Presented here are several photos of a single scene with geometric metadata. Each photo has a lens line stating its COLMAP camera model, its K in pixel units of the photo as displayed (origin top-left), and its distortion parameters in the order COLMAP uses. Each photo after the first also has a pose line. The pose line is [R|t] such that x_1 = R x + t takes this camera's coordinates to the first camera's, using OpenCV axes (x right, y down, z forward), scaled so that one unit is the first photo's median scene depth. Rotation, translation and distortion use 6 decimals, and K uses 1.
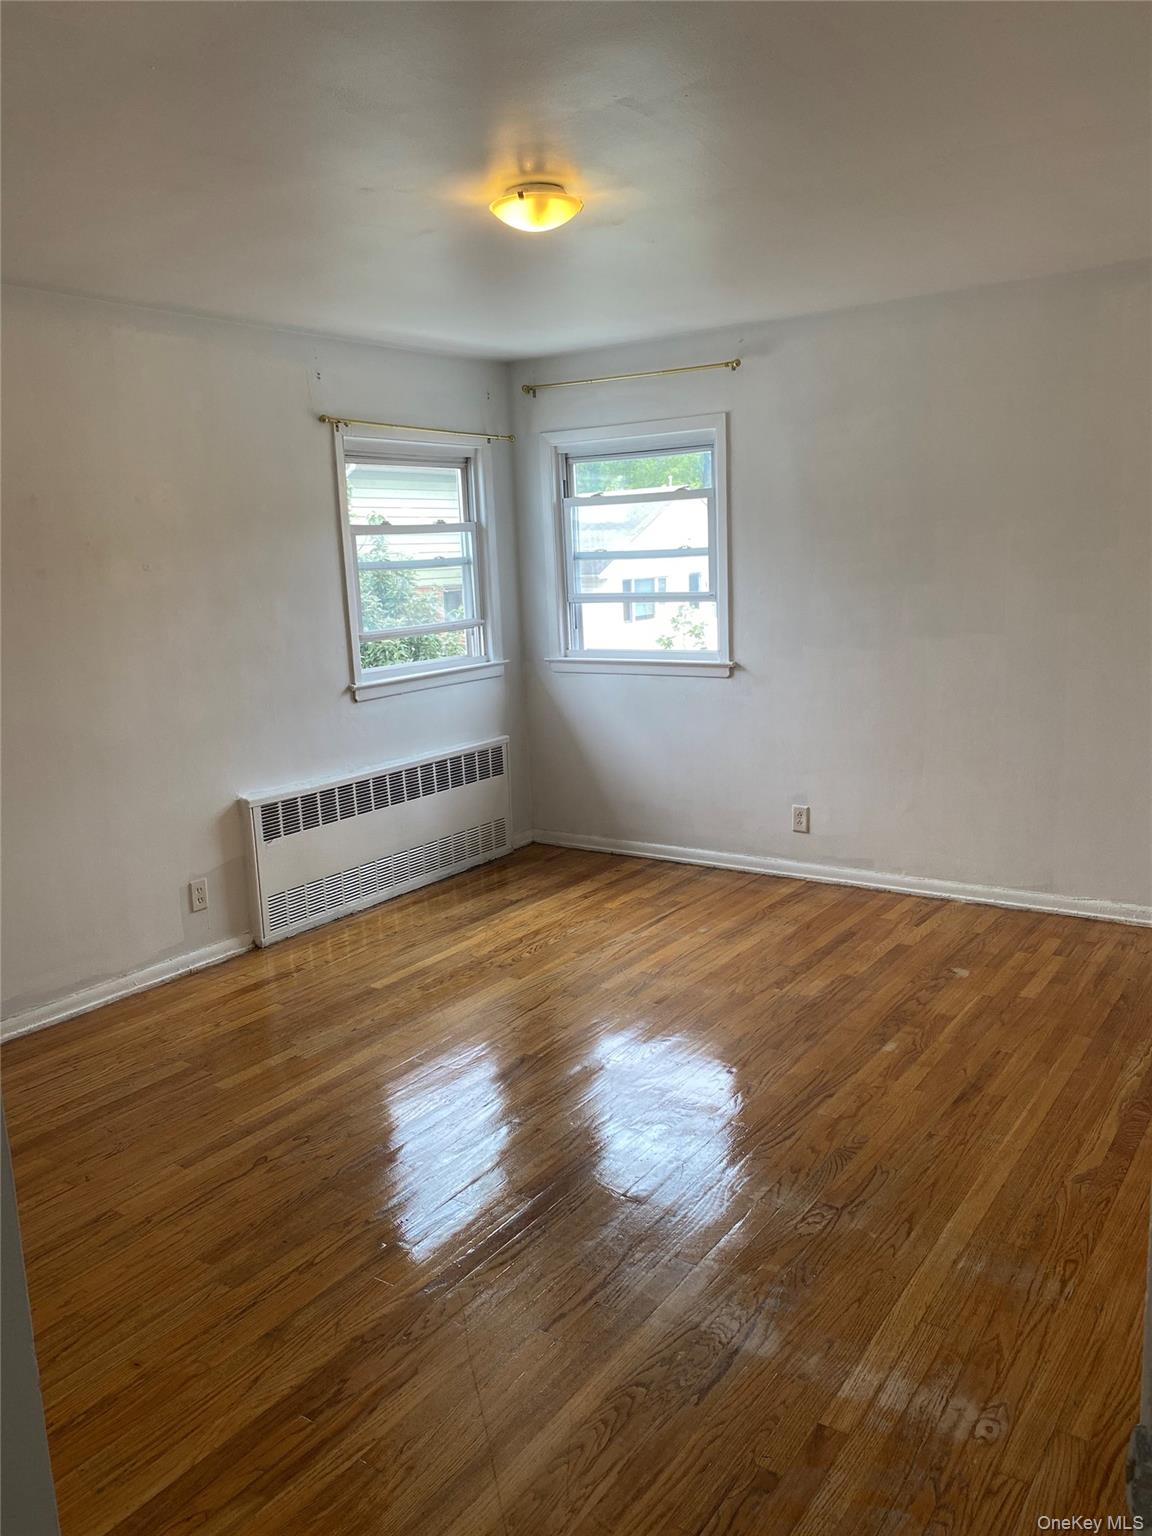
lens RADIAL K [[1156.6, 0, 575.7], [0, 1156.6, 770.1], [0, 0, 1]] dist [0.005383, -0.001091]
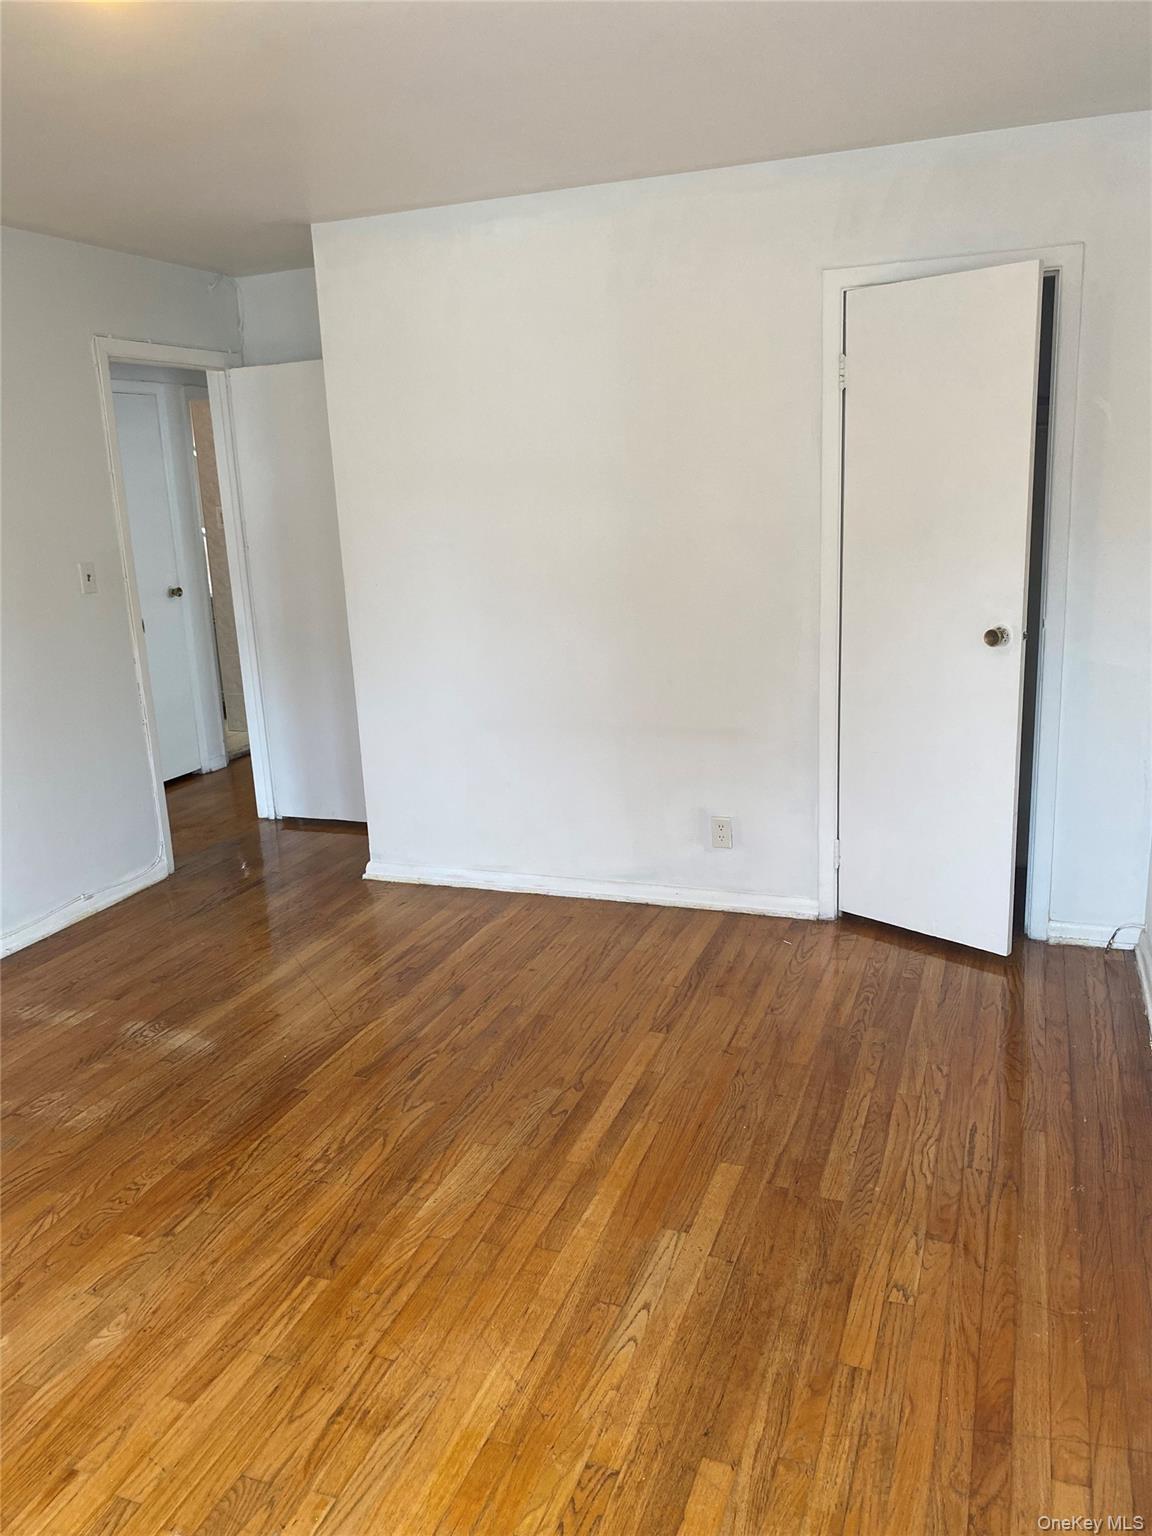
lens RADIAL K [[1156.6, 0, 576.4], [0, 1156.6, 767.8], [0, 0, 1]] dist [0.005383, -0.001091]
pose [[-0.964648, 0.141705, -0.222201, -0.088657], [0.035366, 0.905118, 0.423687, -0.349859], [0.261157, 0.400851, -0.878132, 1.838009]]
